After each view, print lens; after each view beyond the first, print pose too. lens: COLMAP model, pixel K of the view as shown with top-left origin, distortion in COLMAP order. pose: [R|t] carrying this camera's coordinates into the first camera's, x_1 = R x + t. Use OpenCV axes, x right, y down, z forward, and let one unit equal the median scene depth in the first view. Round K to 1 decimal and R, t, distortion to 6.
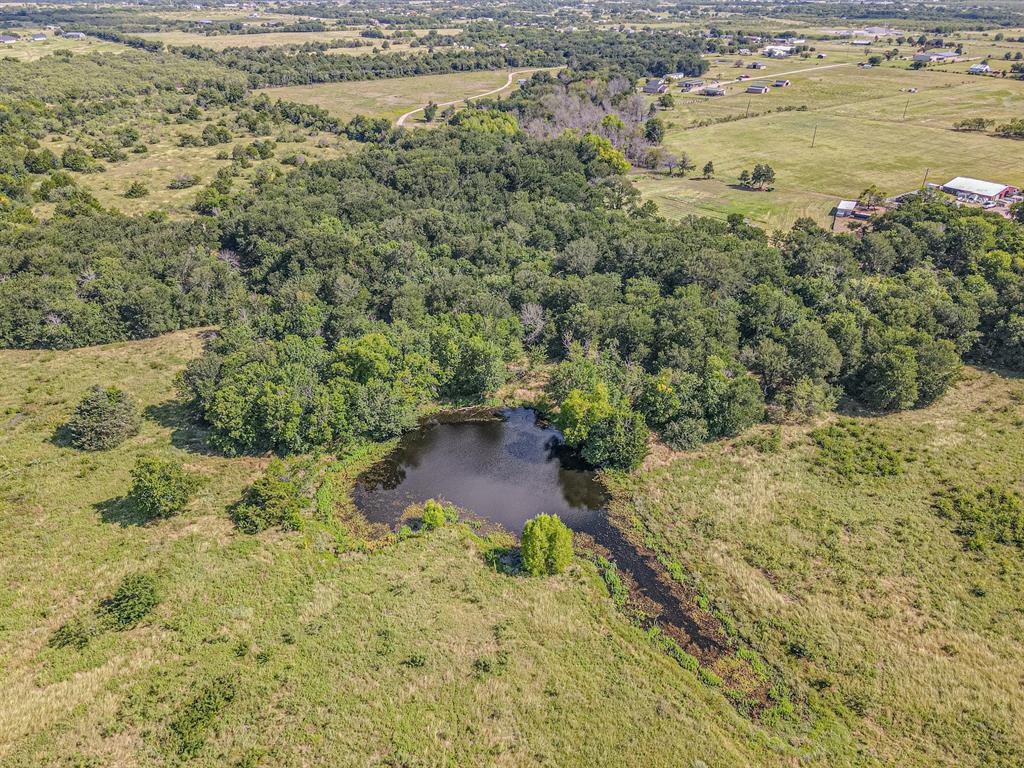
lens RADIAL K [[743.6, 0, 509.0], [0, 743.6, 385.4], [0, 0, 1]] dist [0.053102, -0.044667]
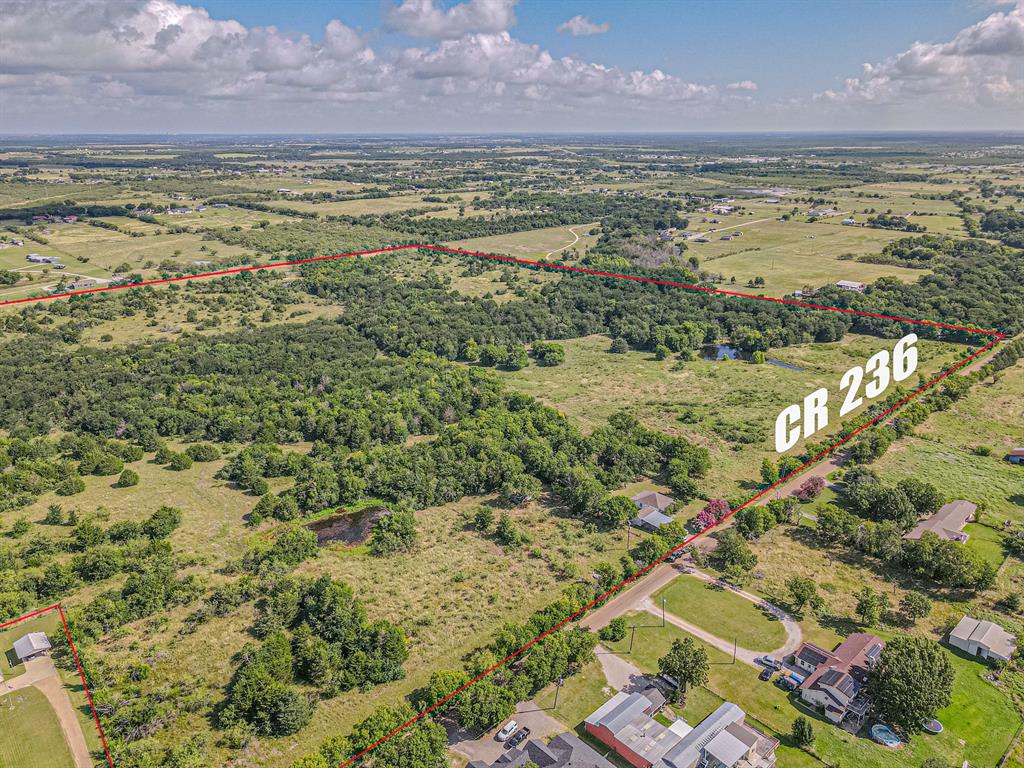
lens RADIAL K [[747.5, 0, 507.3], [0, 747.5, 388.4], [0, 0, 1]] dist [0.012008, 0.011336]
pose [[0.994976, -0.039724, 0.091898, -0.322325], [0.053724, 0.986409, -0.155276, 0.175600], [-0.084481, 0.159433, 0.983587, -0.557139]]
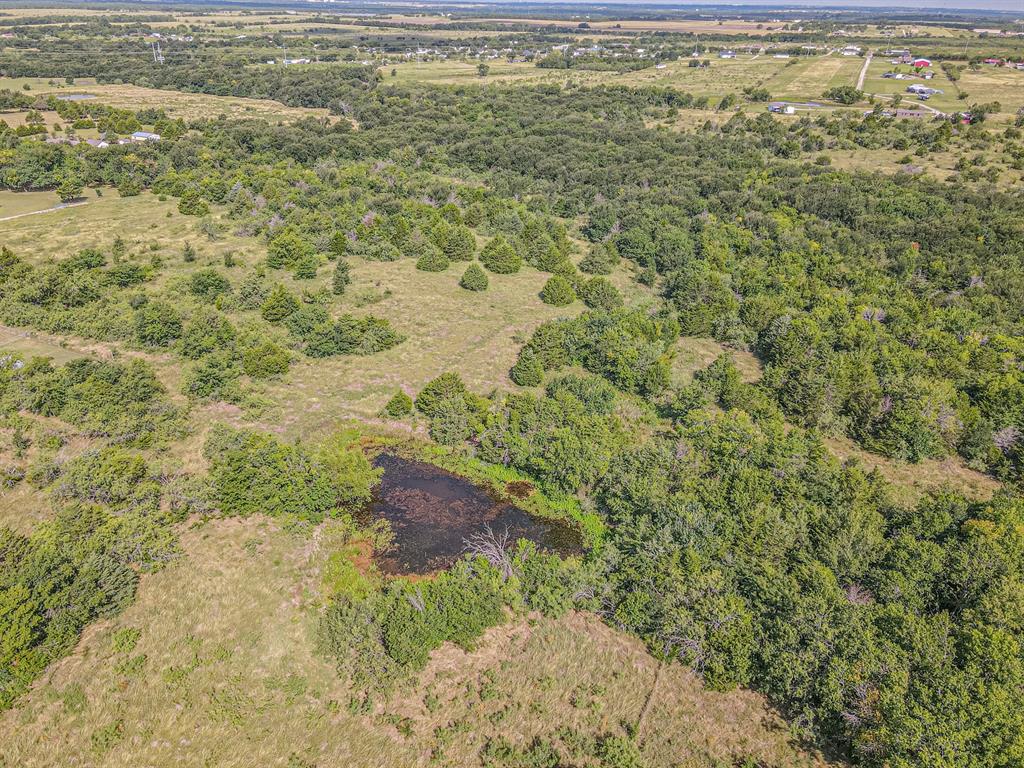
lens RADIAL K [[747.5, 0, 507.3], [0, 747.5, 388.4], [0, 0, 1]] dist [0.012008, 0.011336]
pose [[0.463335, 0.415083, -0.782960, -0.245330], [-0.434152, 0.876550, 0.207780, 0.110730], [0.772550, 0.243652, 0.586345, -0.201276]]
